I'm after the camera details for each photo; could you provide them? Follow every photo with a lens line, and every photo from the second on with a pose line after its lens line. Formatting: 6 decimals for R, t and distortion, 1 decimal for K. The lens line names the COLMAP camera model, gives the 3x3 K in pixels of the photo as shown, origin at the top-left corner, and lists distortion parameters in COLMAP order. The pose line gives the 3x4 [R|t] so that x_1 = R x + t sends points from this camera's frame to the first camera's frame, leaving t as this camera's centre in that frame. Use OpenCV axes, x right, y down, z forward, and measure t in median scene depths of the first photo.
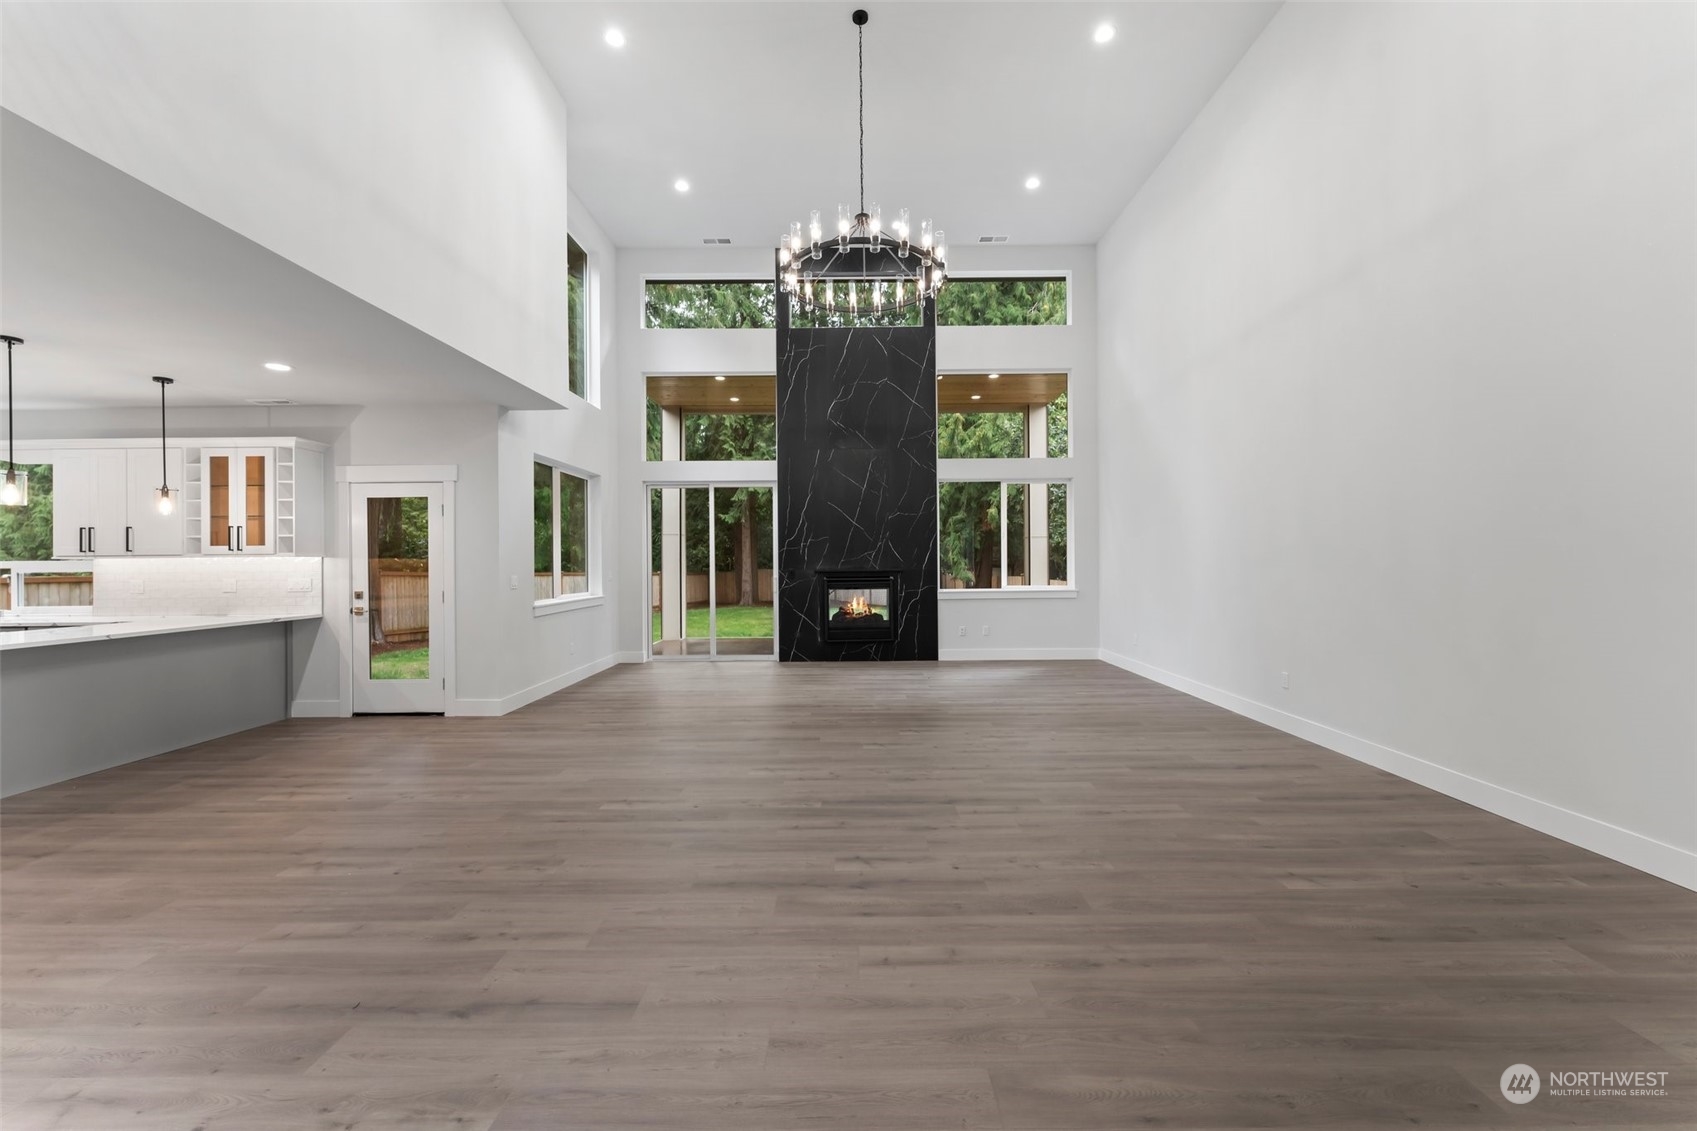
lens RADIAL K [[680.2, 0, 848.3], [0, 680.2, 550.4], [0, 0, 1]] dist [-0.000734, -0.000707]
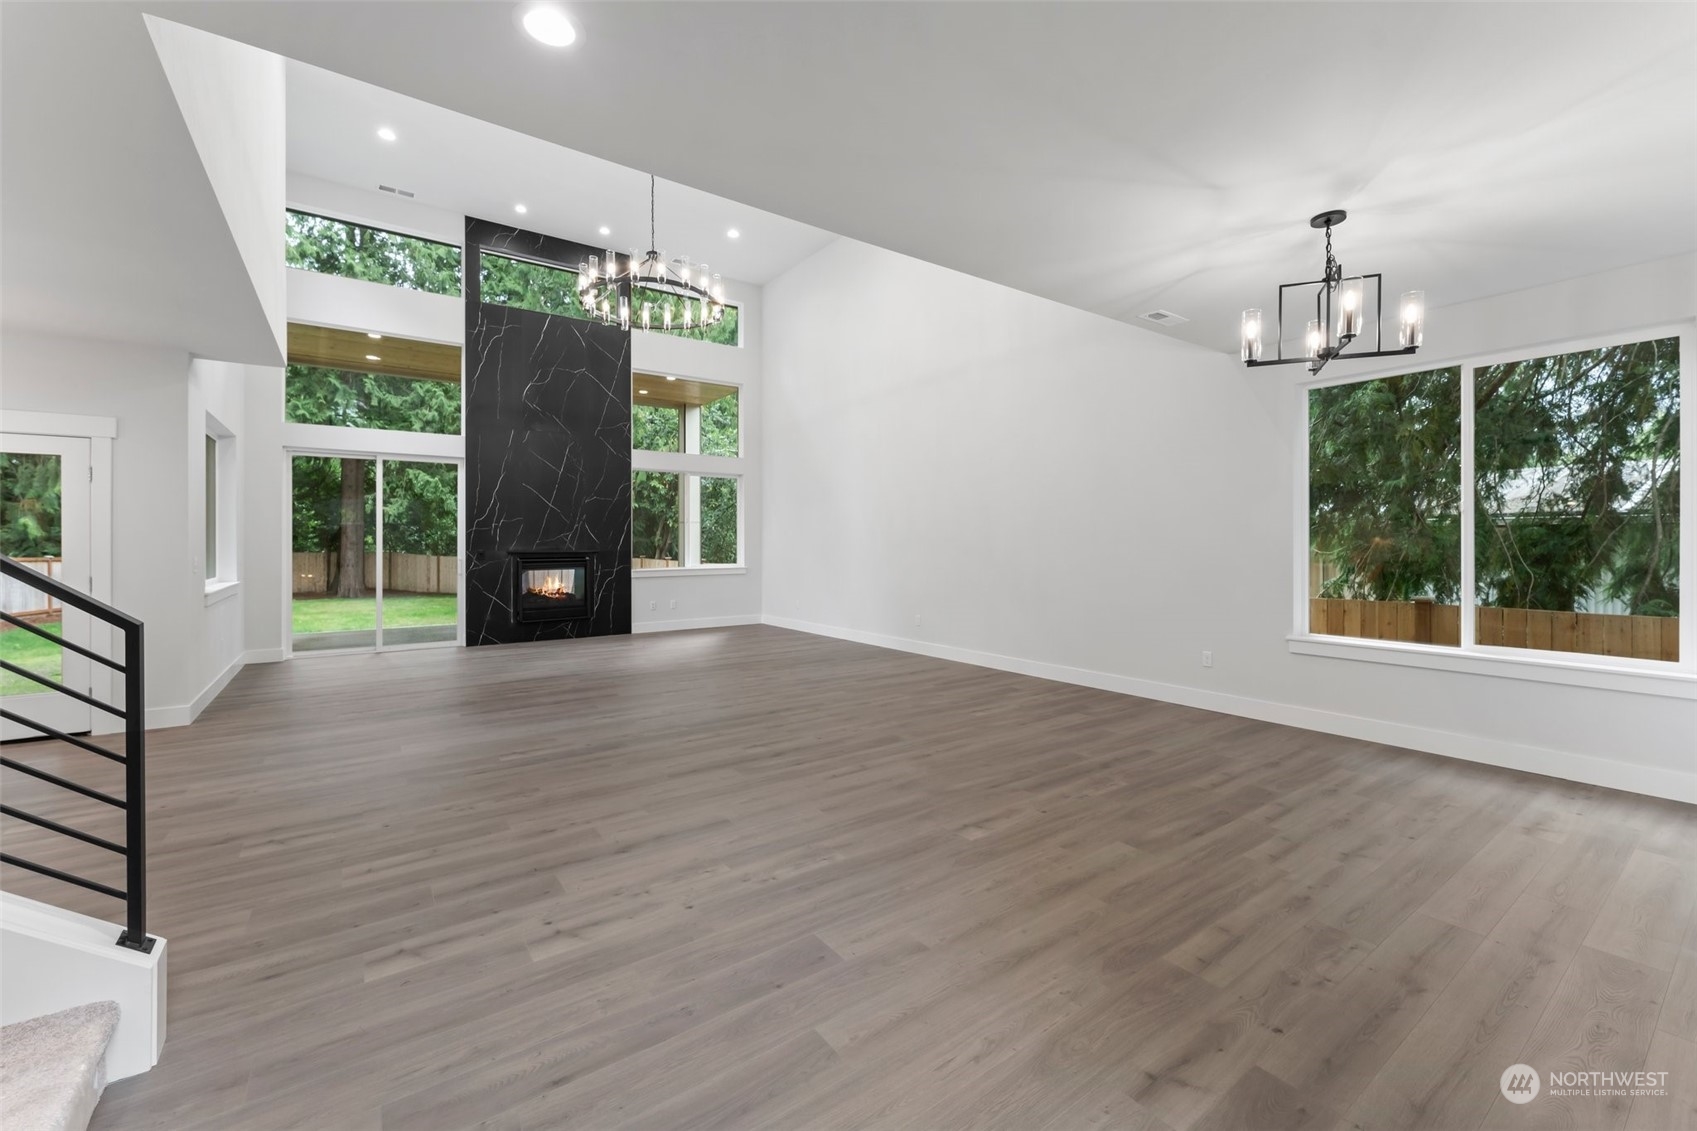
lens RADIAL K [[685.9, 0, 850.9], [0, 685.9, 534.0], [0, 0, 1]] dist [-0.000826, 0.000712]
pose [[0.811045, 0.014254, 0.584810, -0.229454], [-0.014402, 0.999887, -0.004397, 0.001036], [-0.584807, -0.004856, 0.811158, -0.103174]]
